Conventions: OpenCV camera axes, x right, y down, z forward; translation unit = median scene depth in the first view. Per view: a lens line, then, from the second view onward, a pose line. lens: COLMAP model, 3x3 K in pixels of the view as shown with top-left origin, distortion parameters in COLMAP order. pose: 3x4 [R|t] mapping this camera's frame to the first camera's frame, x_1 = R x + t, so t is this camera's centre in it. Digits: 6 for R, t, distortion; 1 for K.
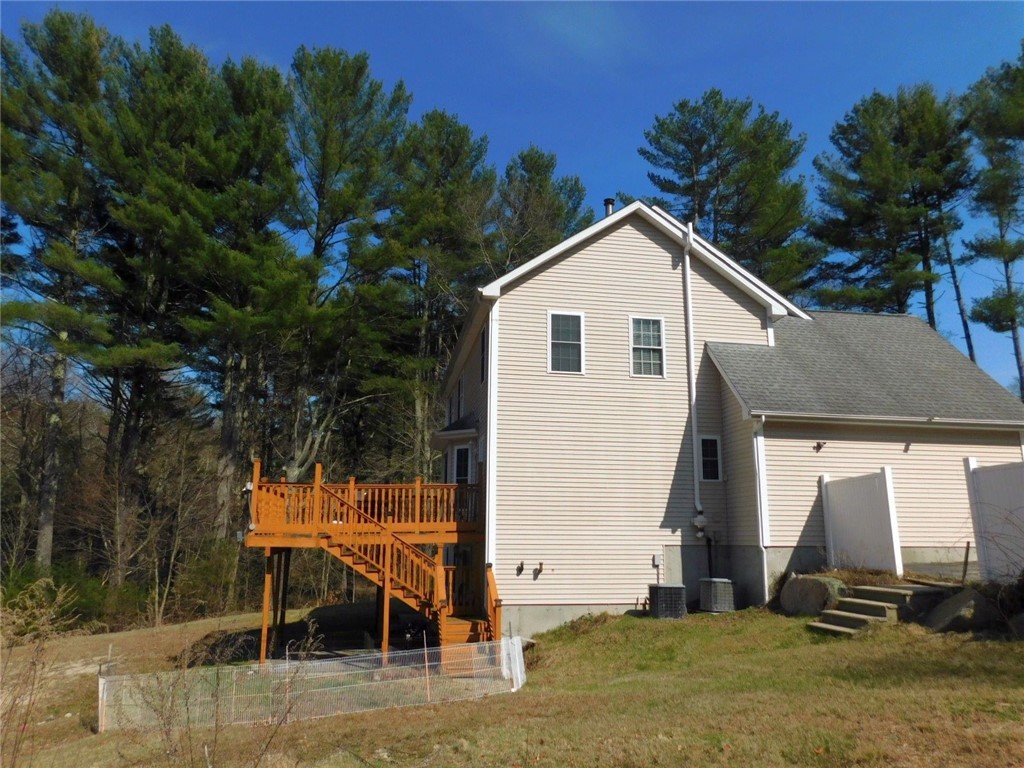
lens RADIAL K [[715.8, 0, 512.8], [0, 715.8, 386.0], [0, 0, 1]] dist [-0.004463, 0.001851]
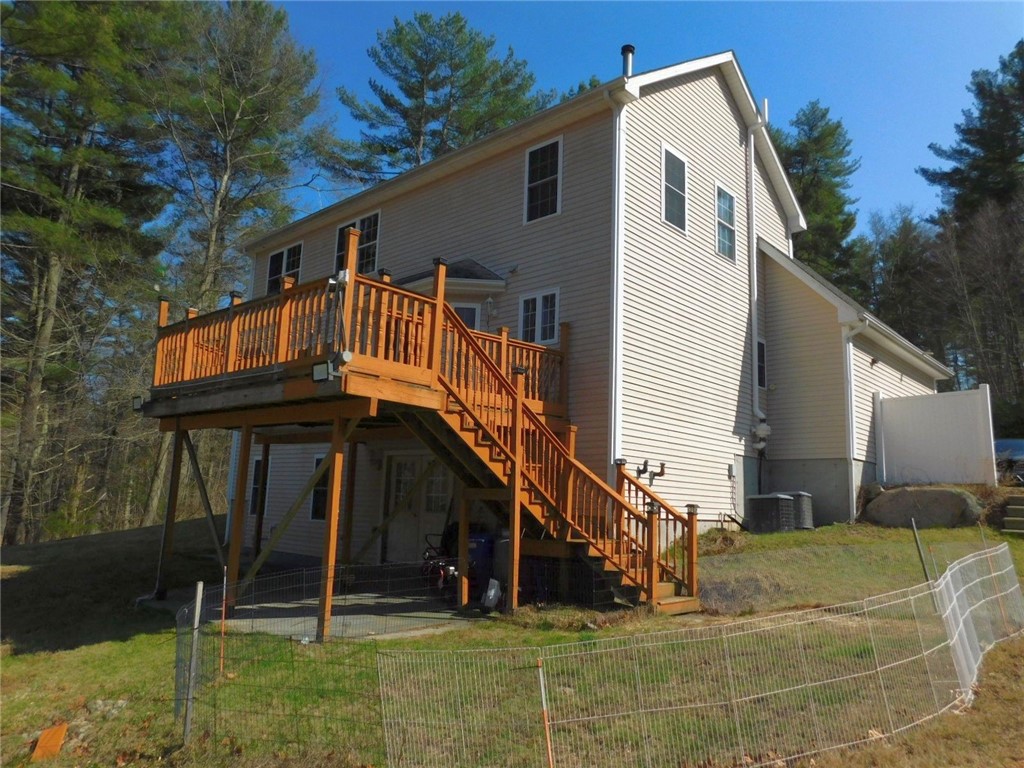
lens RADIAL K [[715.8, 0, 511.7], [0, 715.8, 384.7], [0, 0, 1]] dist [-0.004463, 0.001851]
pose [[0.808396, 0.121795, 0.575901, -0.500114], [-0.154825, 0.987906, 0.008400, 0.172217], [-0.567913, -0.095955, 0.817476, 0.454375]]
